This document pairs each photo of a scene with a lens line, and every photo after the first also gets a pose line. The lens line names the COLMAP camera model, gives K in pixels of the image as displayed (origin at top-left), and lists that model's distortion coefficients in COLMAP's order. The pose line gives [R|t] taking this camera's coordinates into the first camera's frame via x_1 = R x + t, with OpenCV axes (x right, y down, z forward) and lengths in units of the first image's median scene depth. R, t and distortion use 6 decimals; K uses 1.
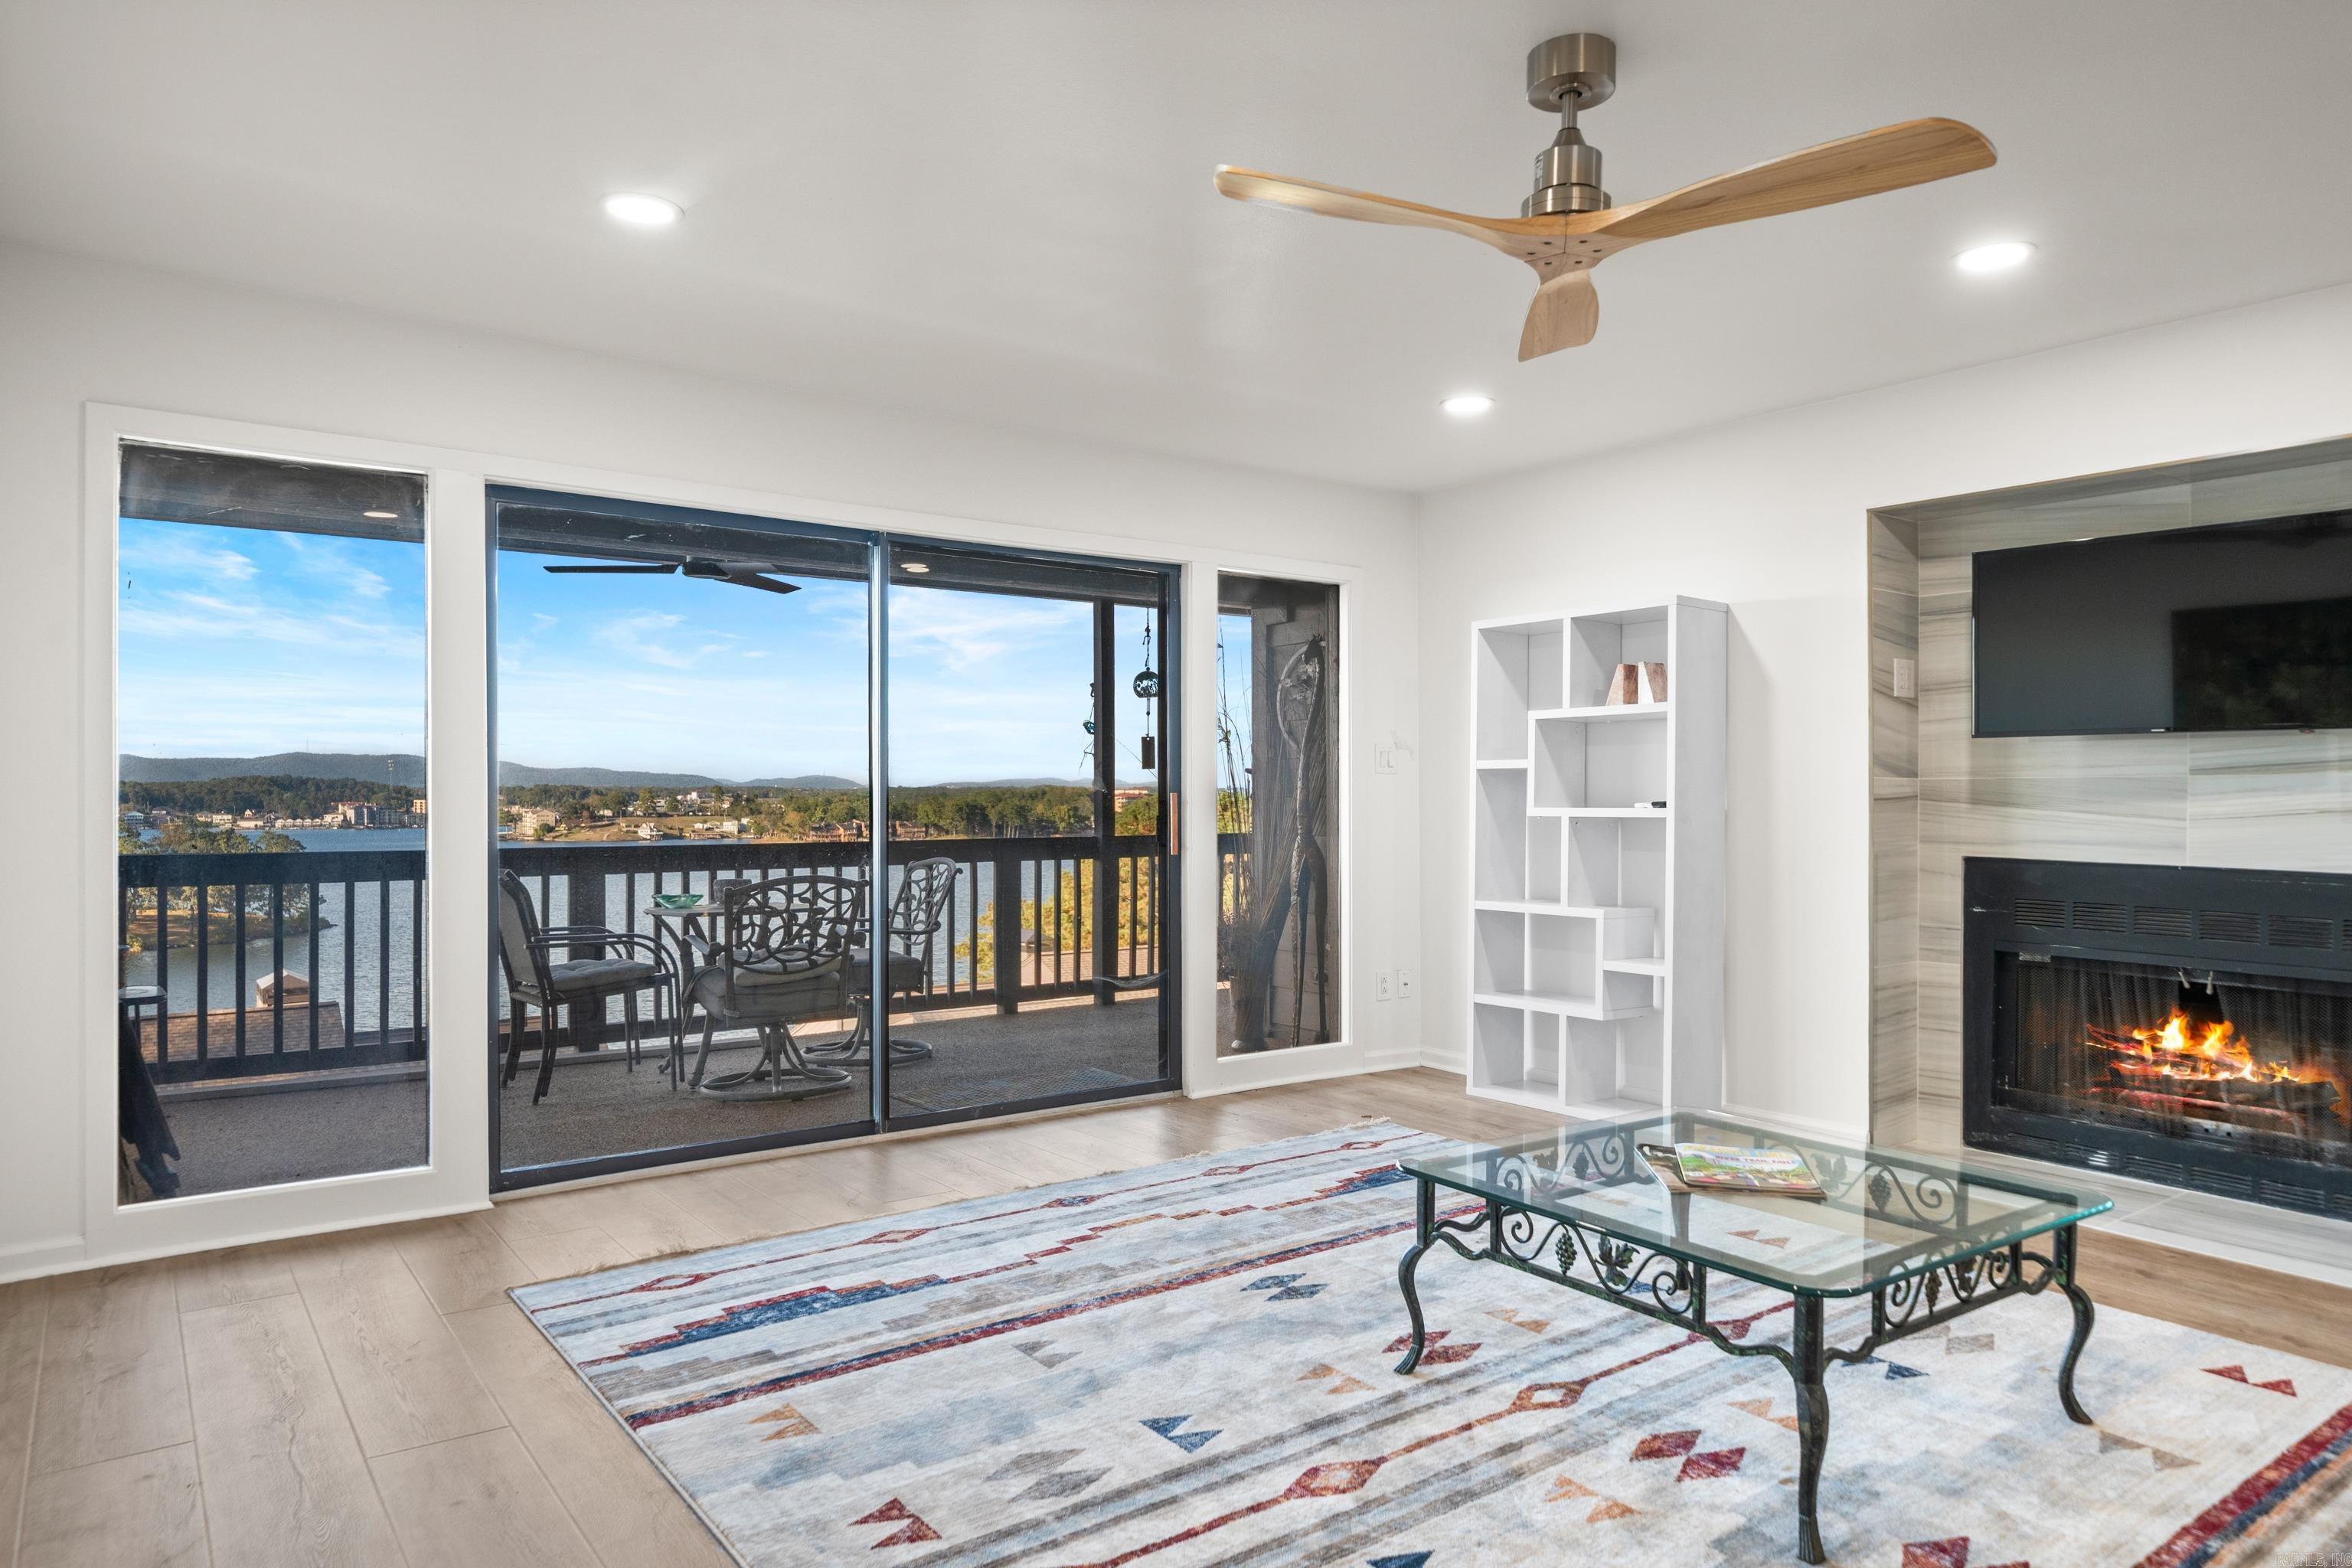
lens RADIAL K [[1457.8, 0, 1199.4], [0, 1457.8, 828.3], [0, 0, 1]] dist [0.003922, 0.001743]
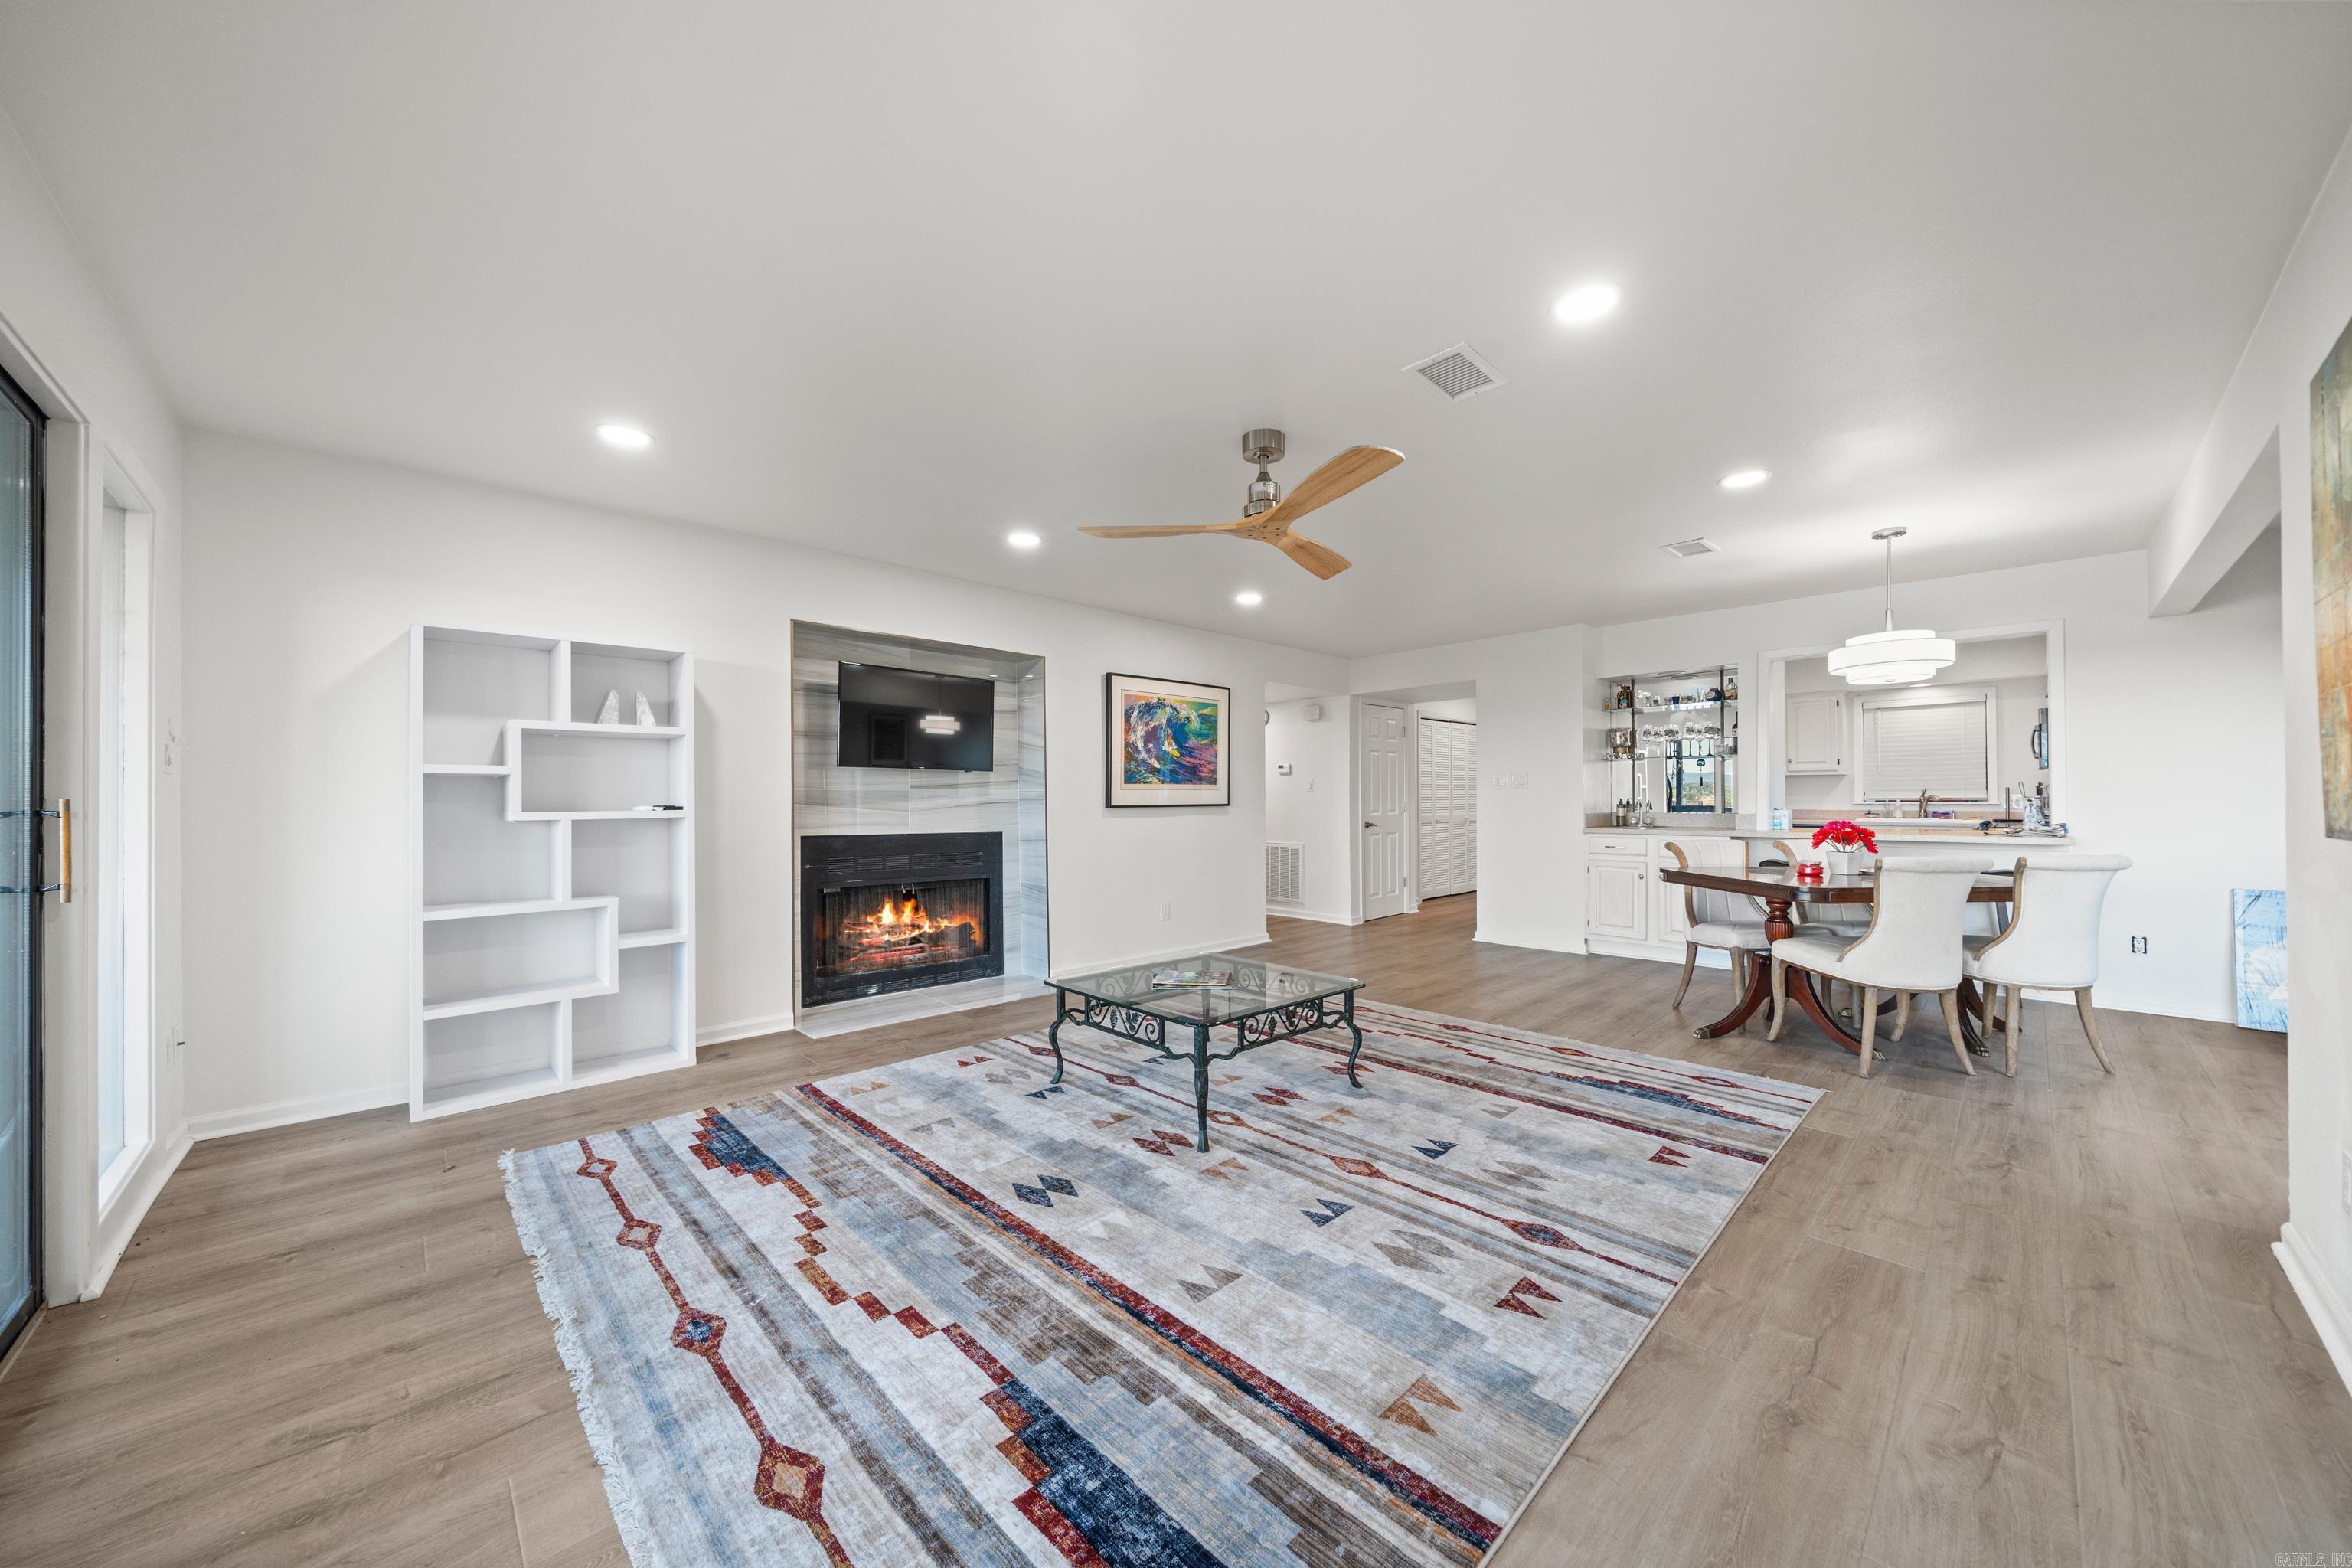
lens RADIAL K [[812.7, 0, 1182.2], [0, 812.7, 802.3], [0, 0, 1]] dist [-0.001376, -0.000020]
pose [[-0.118762, -0.007664, 0.992893, -0.512772], [0.022211, 0.999699, 0.010373, -0.021627], [-0.992674, 0.023285, -0.118556, 0.749599]]
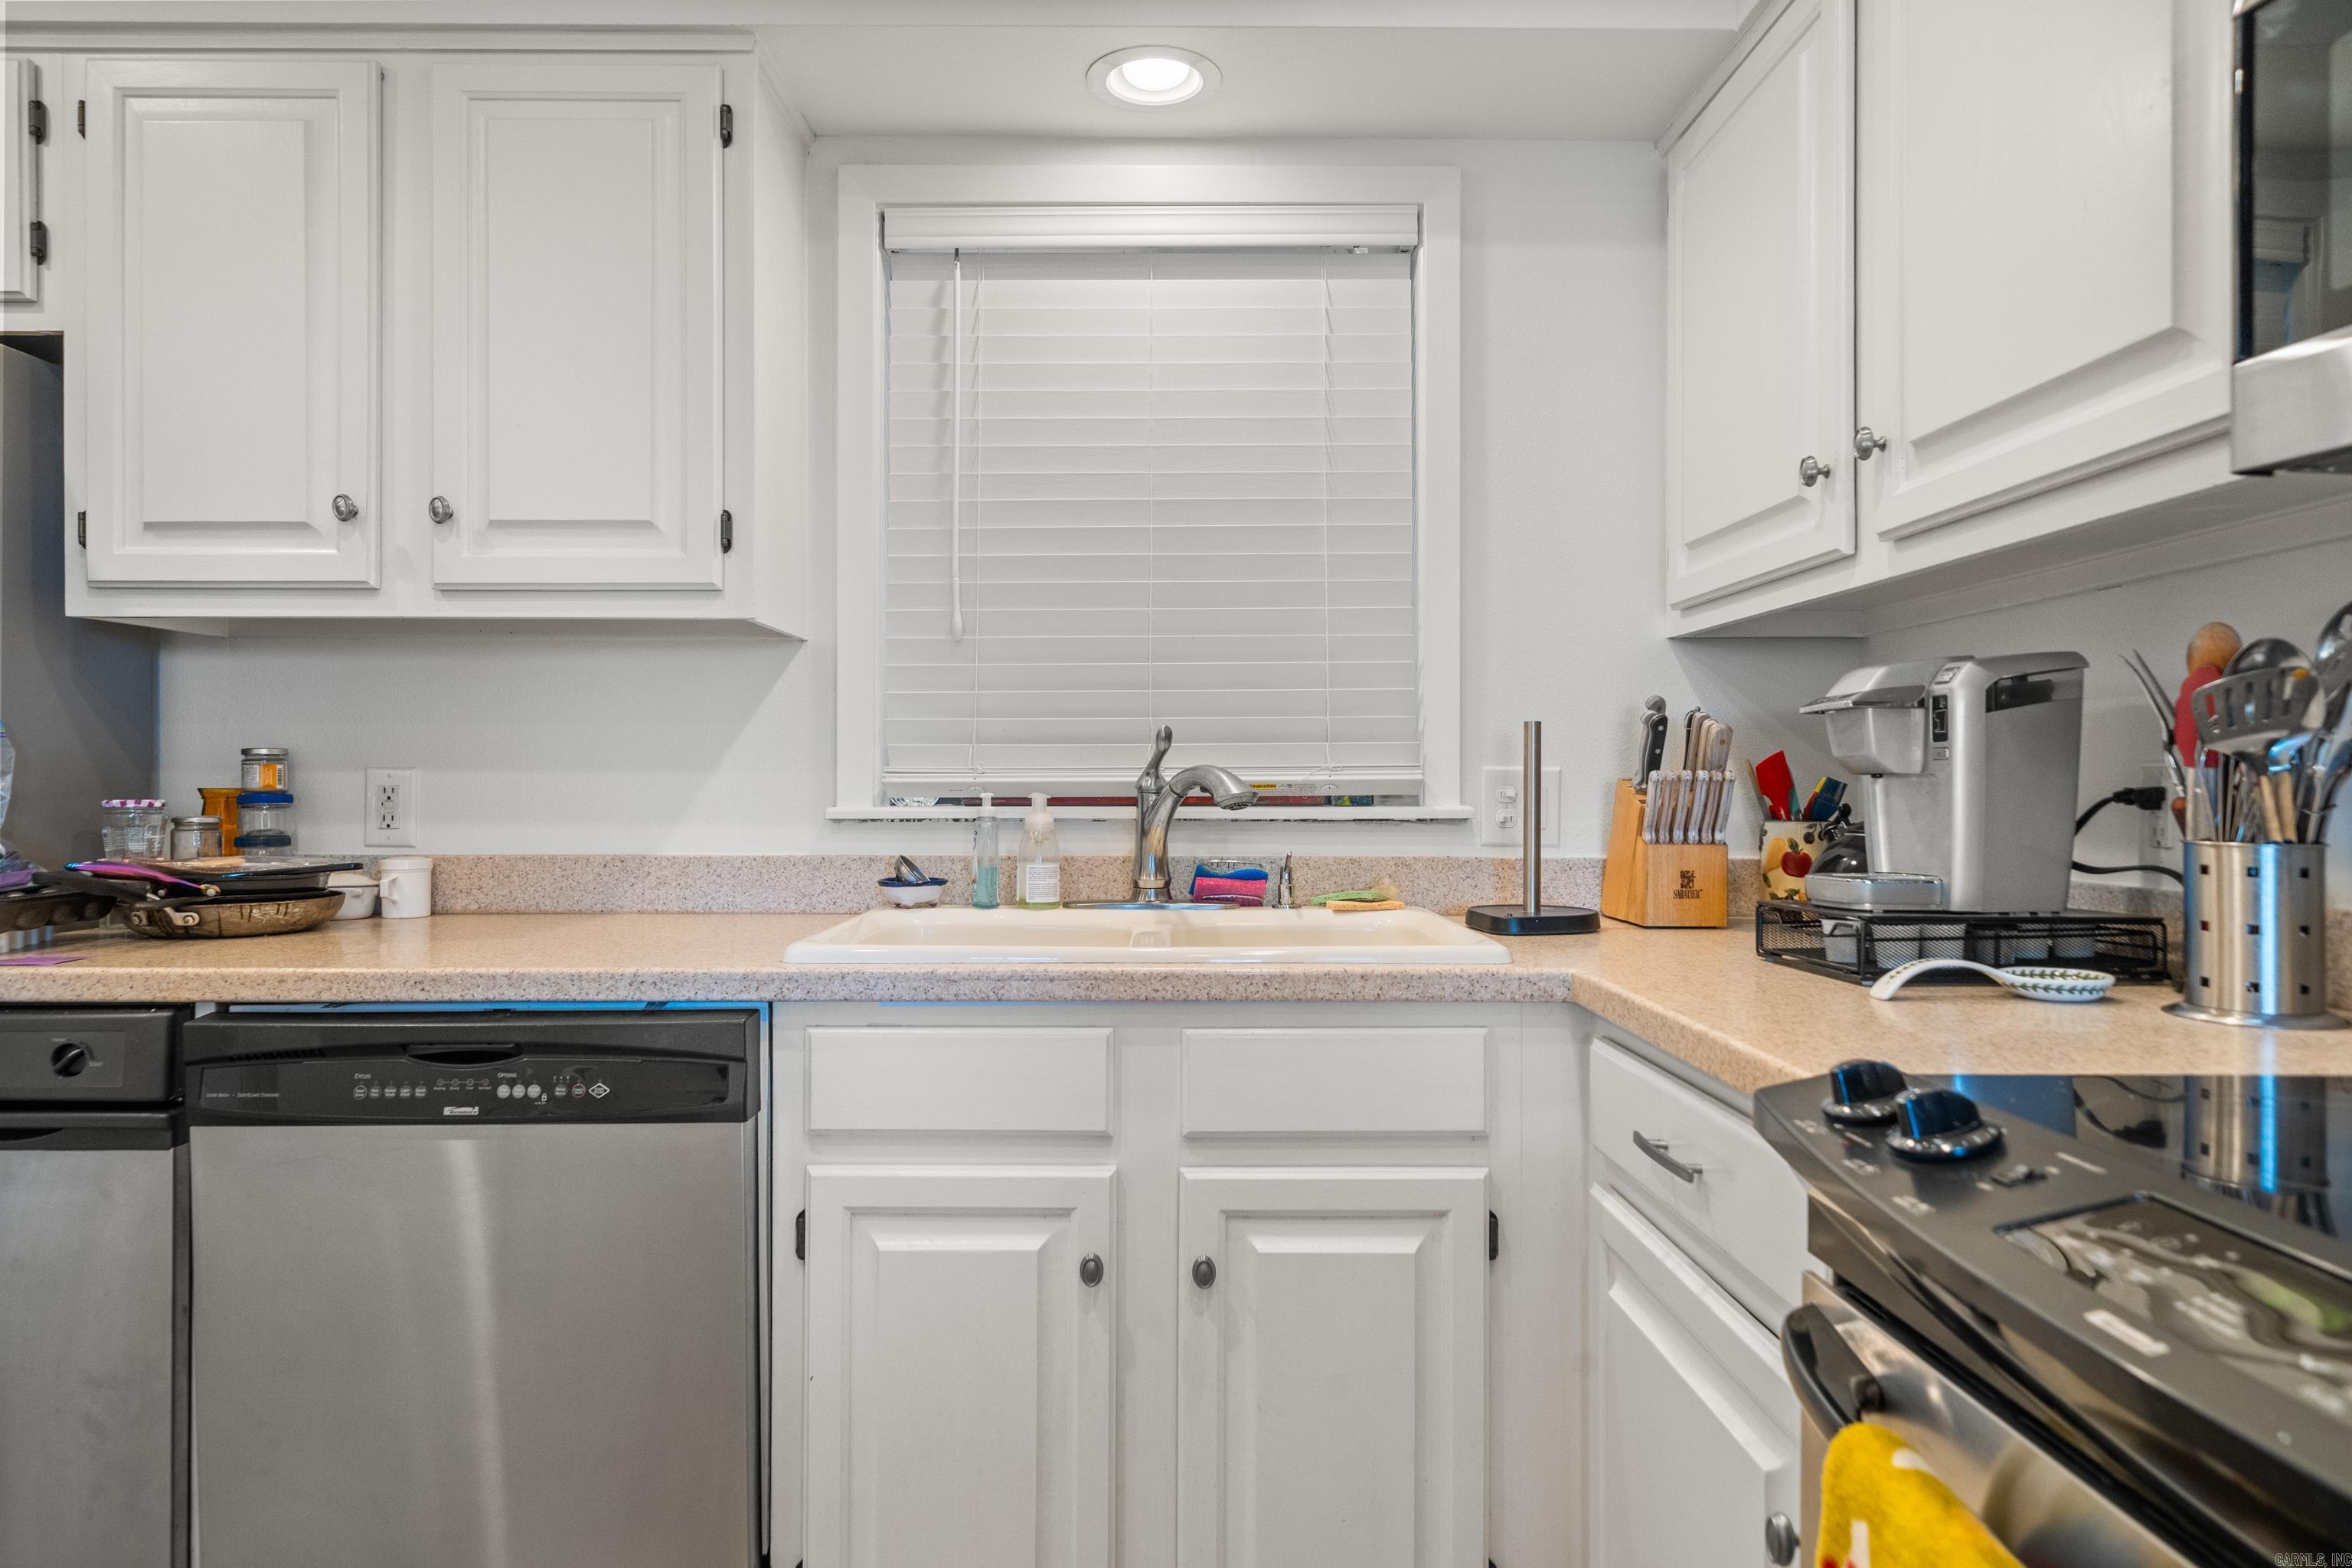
lens RADIAL K [[1368.5, 0, 1176.0], [0, 1368.5, 784.0], [0, 0, 1]] dist [-0.004466, 0.000471]
pose [[-0.800163, 0.004014, 0.599769, 0.731059], [0.021442, 0.999530, 0.021917, 0.012202], [-0.599399, 0.030397, -0.799873, -0.654254]]
